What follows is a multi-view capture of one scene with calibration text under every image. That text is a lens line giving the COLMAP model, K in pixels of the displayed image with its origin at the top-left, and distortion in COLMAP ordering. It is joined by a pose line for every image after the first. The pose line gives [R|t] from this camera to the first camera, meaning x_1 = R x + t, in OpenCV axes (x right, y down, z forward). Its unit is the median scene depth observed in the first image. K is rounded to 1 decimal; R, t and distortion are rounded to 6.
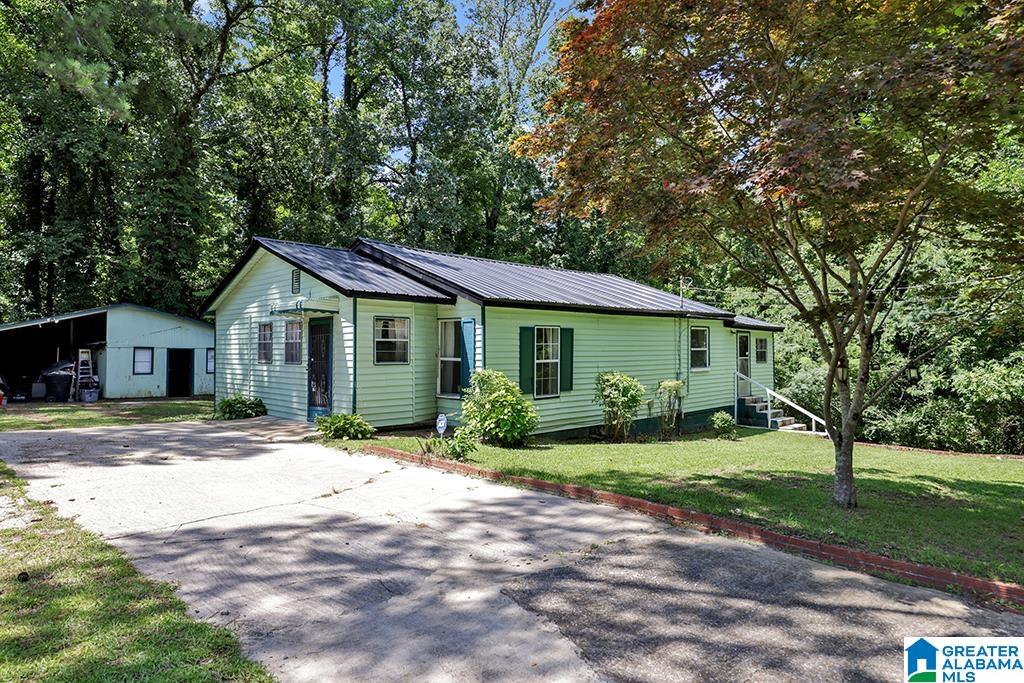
lens RADIAL K [[602.2, 0, 512.0], [0, 602.2, 341.5], [0, 0, 1]] dist [0.002558, 0.000310]
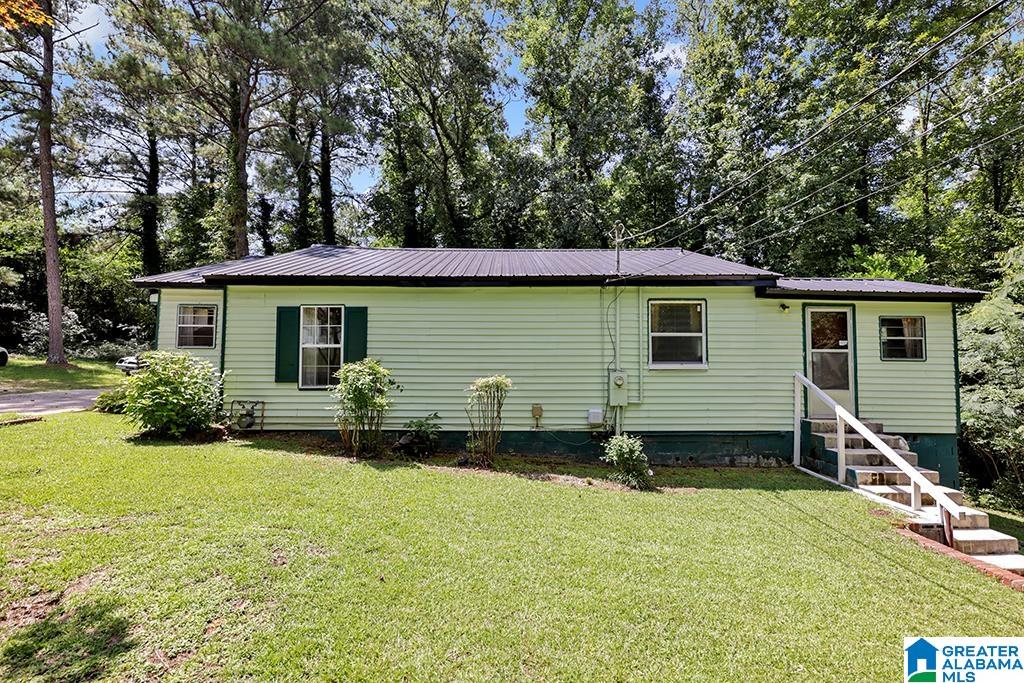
lens RADIAL K [[446.0, 0, 512.0], [0, 446.0, 341.5], [0, 0, 1]] dist [-0.000017, -0.000126]
pose [[0.711528, -0.017931, -0.702429, 0.522704], [0.002515, 0.999733, -0.022973, 0.030134], [0.702653, 0.014580, 0.711383, 0.545258]]
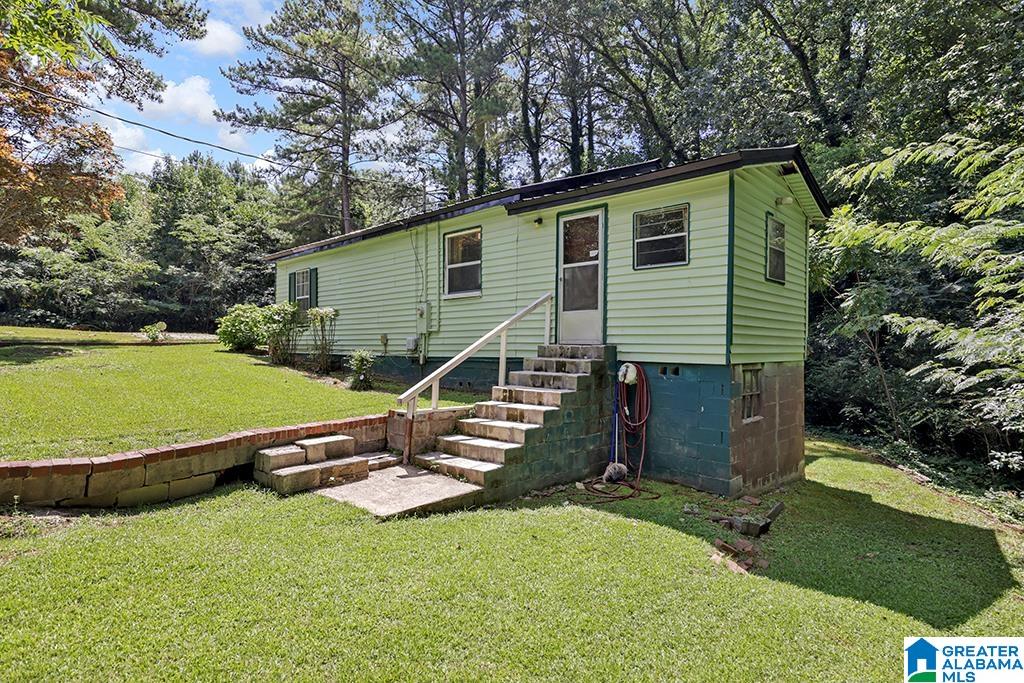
lens RADIAL K [[538.4, 0, 512.0], [0, 538.4, 341.5], [0, 0, 1]] dist [-0.002191, -0.000057]
pose [[0.039744, -0.010348, -0.999156, 0.907856], [0.004415, 0.999938, -0.010181, 0.103533], [0.999200, -0.004006, 0.039787, 1.038627]]
